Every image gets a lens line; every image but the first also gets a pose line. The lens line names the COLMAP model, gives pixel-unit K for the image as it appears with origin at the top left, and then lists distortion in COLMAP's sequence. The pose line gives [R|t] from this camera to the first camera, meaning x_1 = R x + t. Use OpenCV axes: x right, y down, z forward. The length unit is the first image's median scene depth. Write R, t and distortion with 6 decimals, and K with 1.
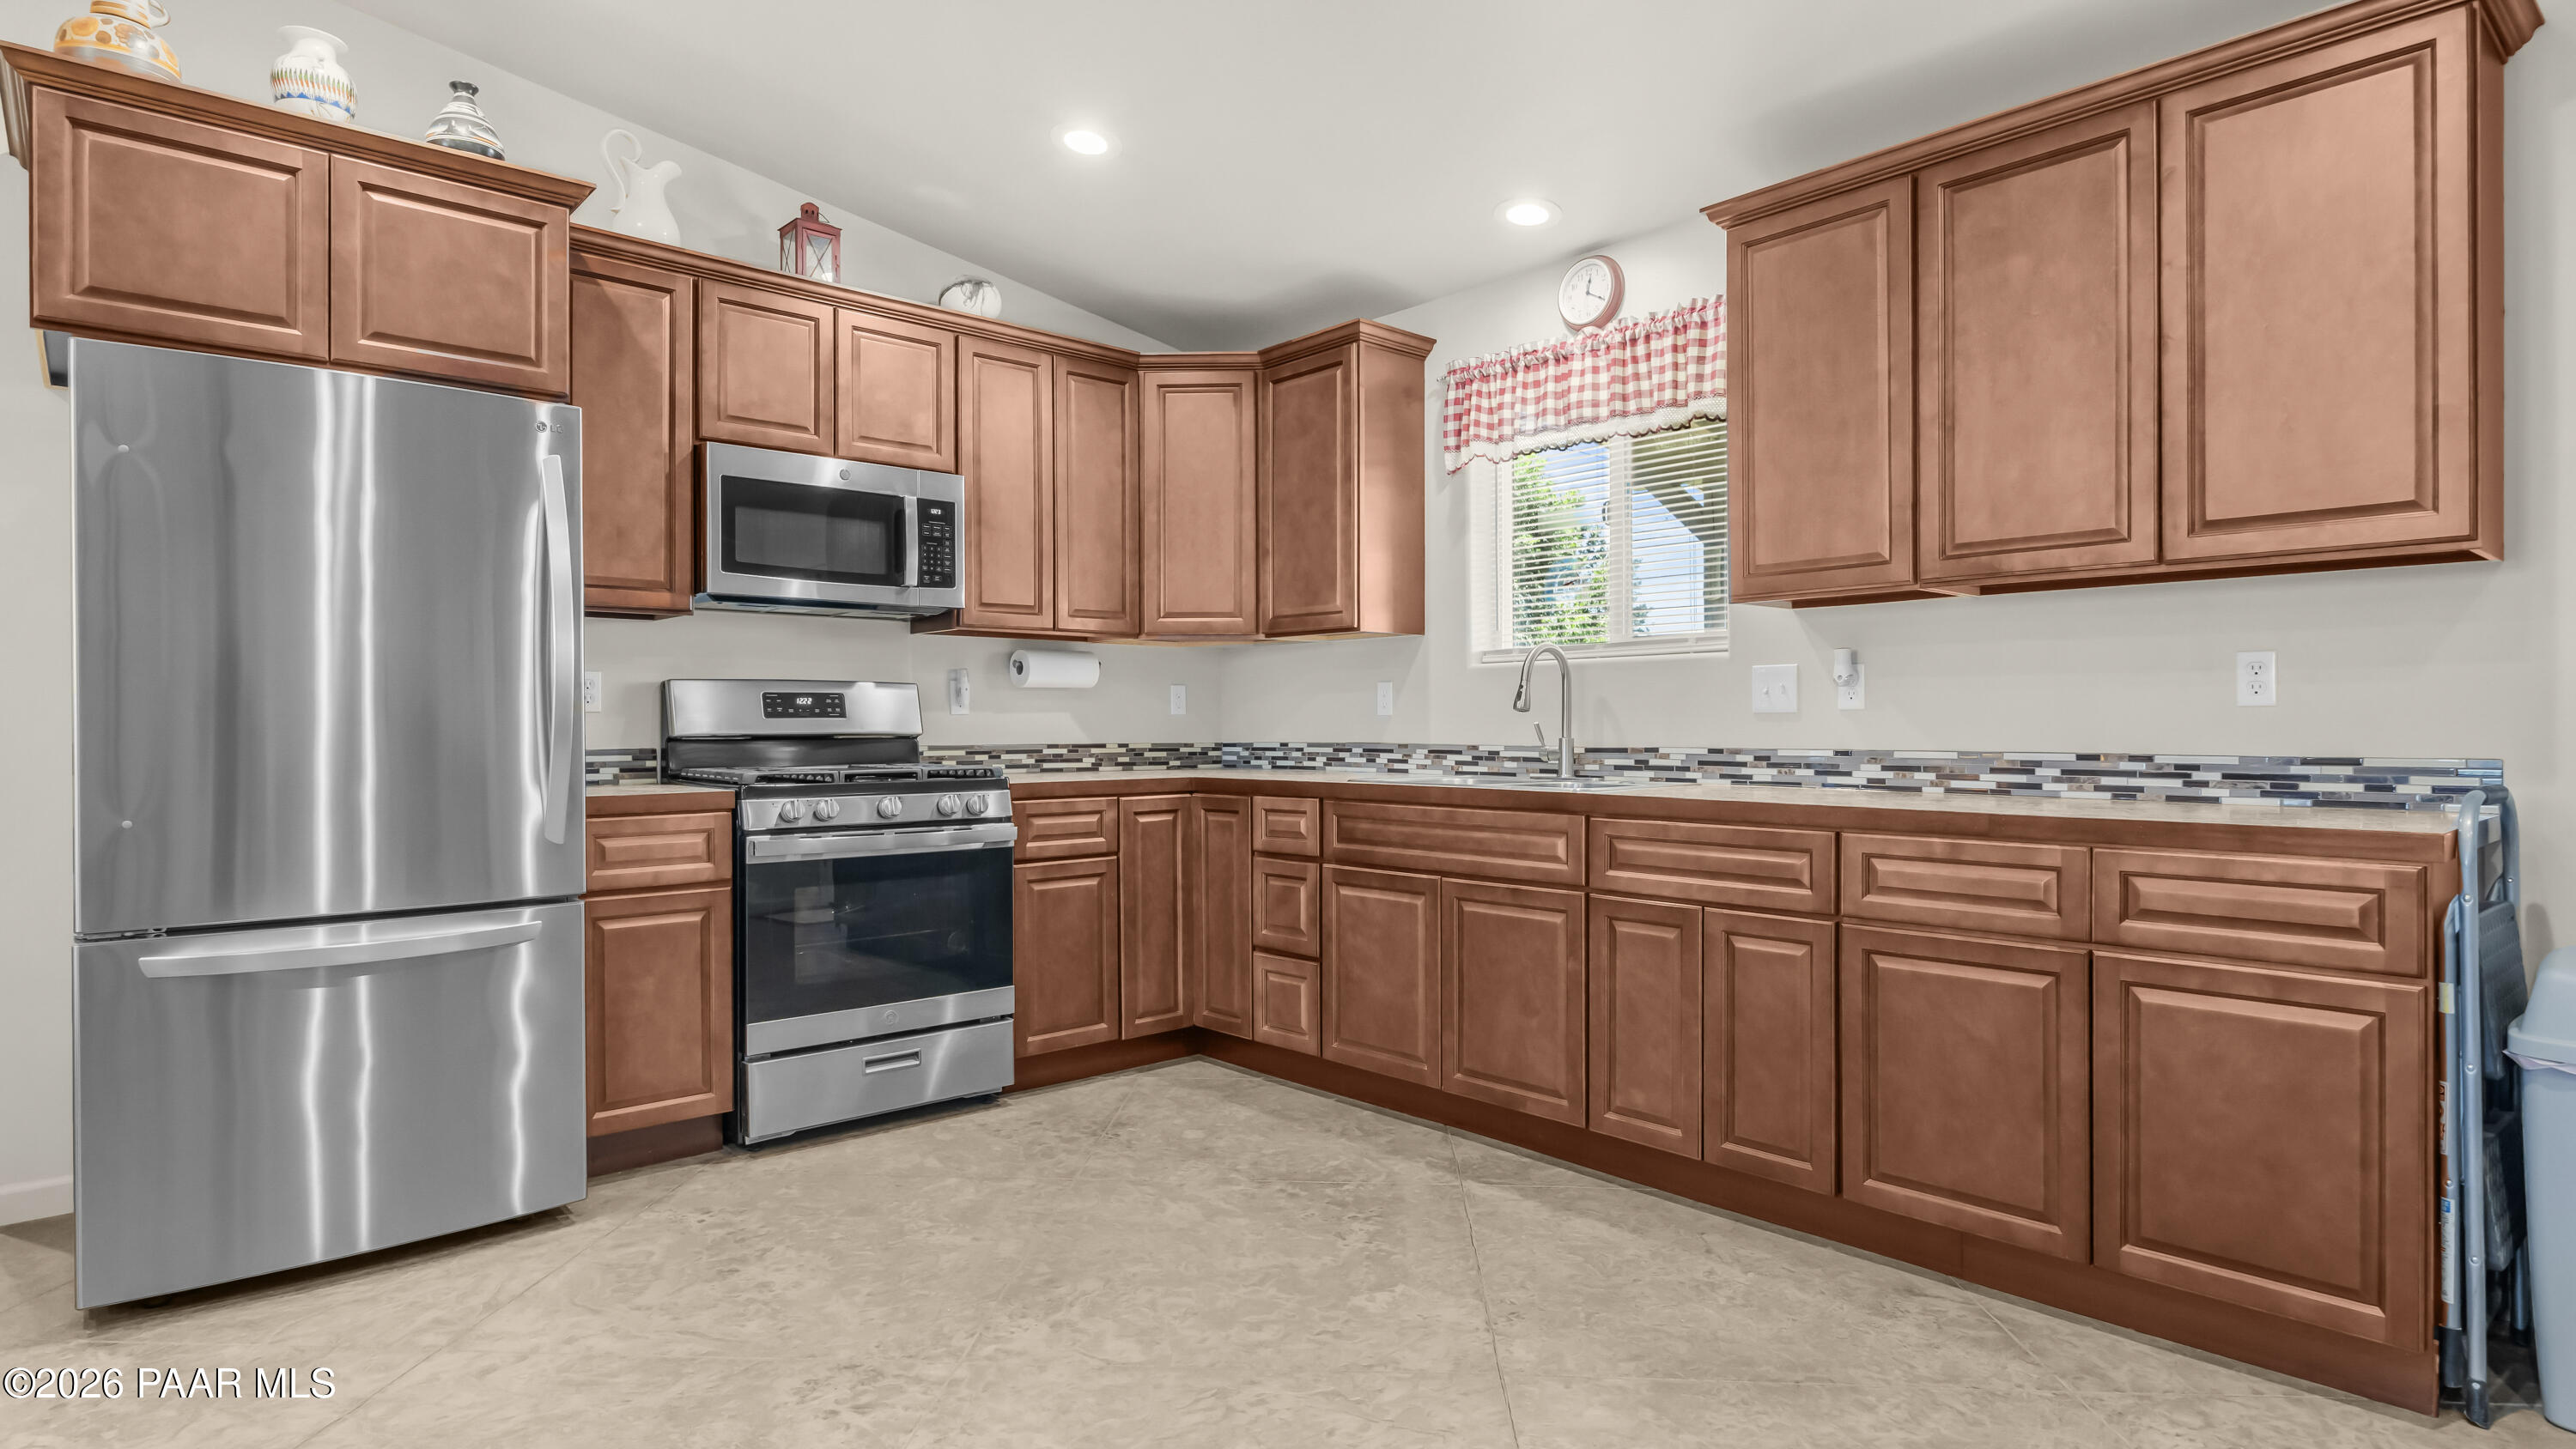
lens RADIAL K [[1343.5, 0, 1272.9], [0, 1343.5, 727.0], [0, 0, 1]] dist [-0.002888, -0.001075]
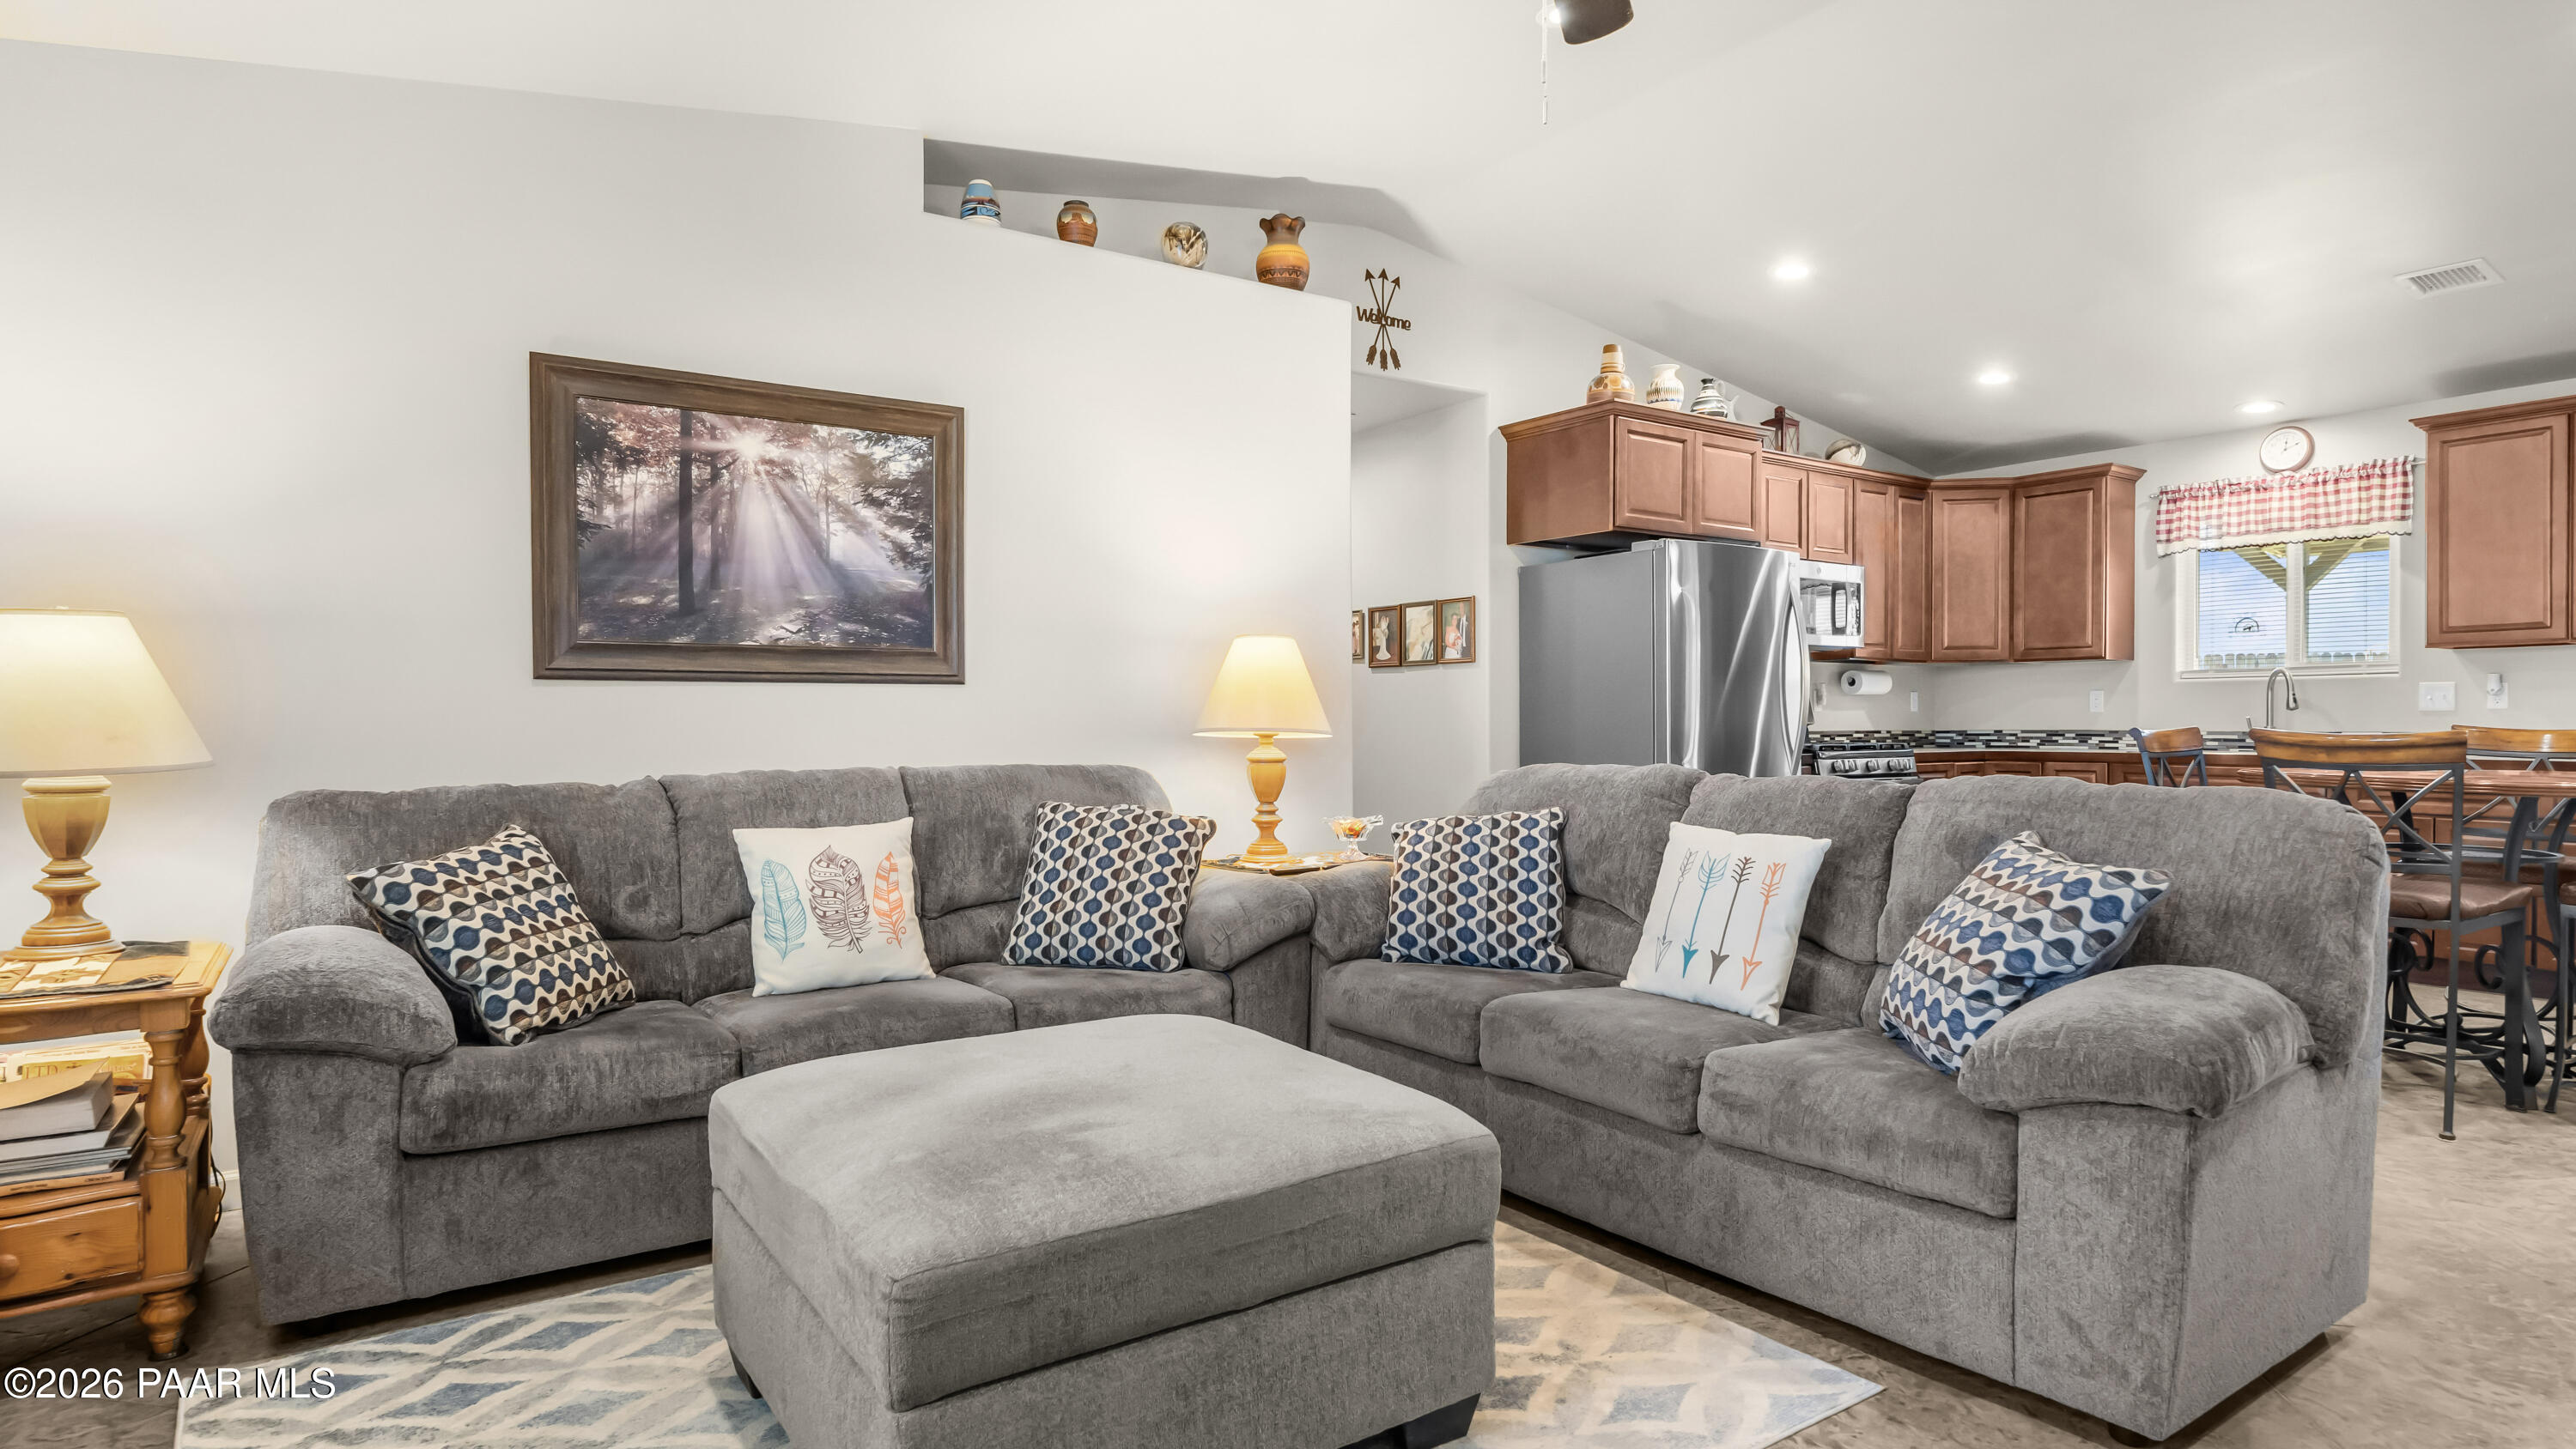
lens RADIAL K [[1343.5, 0, 1295.7], [0, 1343.5, 733.5], [0, 0, 1]] dist [-0.002888, -0.001075]
pose [[0.992034, -0.000758, -0.125966, -0.736527], [0.002029, 0.999948, 0.009961, -0.001299], [0.125952, -0.010137, 0.991985, -0.744519]]
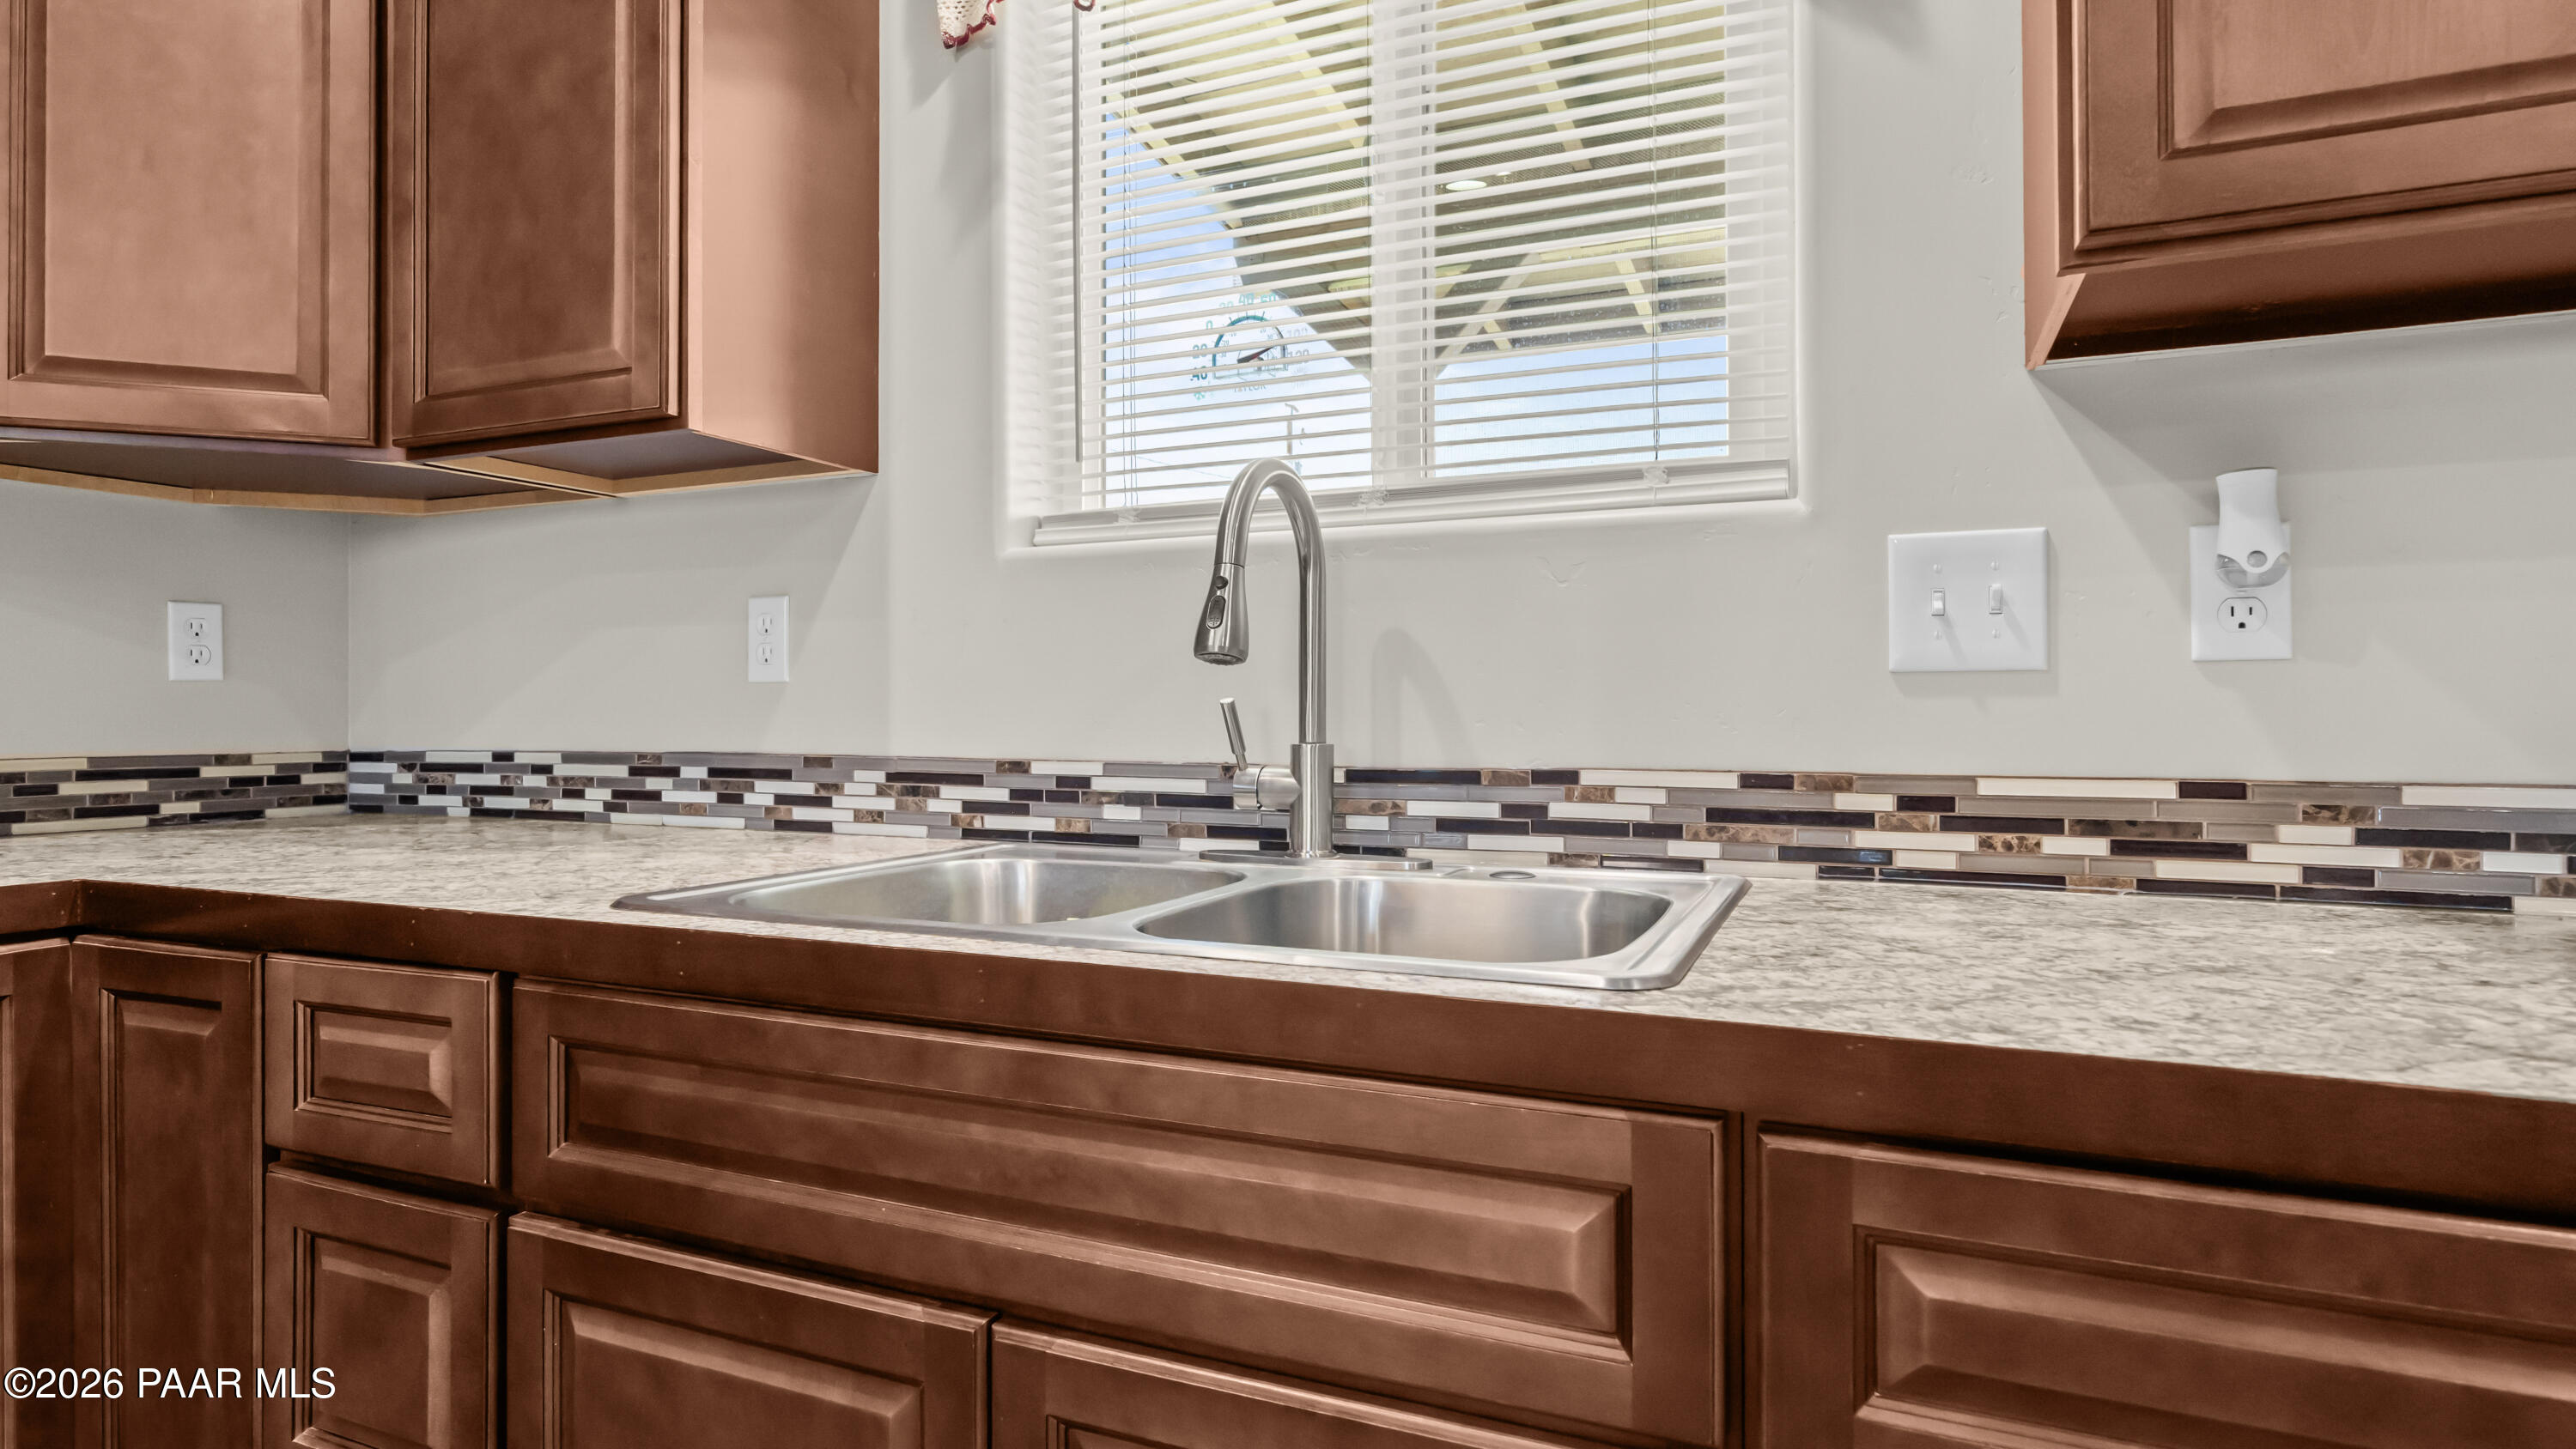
lens RADIAL K [[1343.5, 0, 1286.9], [0, 1343.5, 708.7], [0, 0, 1]] dist [-0.002888, -0.001075]
pose [[0.905025, 0.003050, 0.425348, 0.062724], [-0.000738, 0.999984, -0.005601, 0.001031], [-0.425359, 0.004755, 0.905012, 0.679686]]
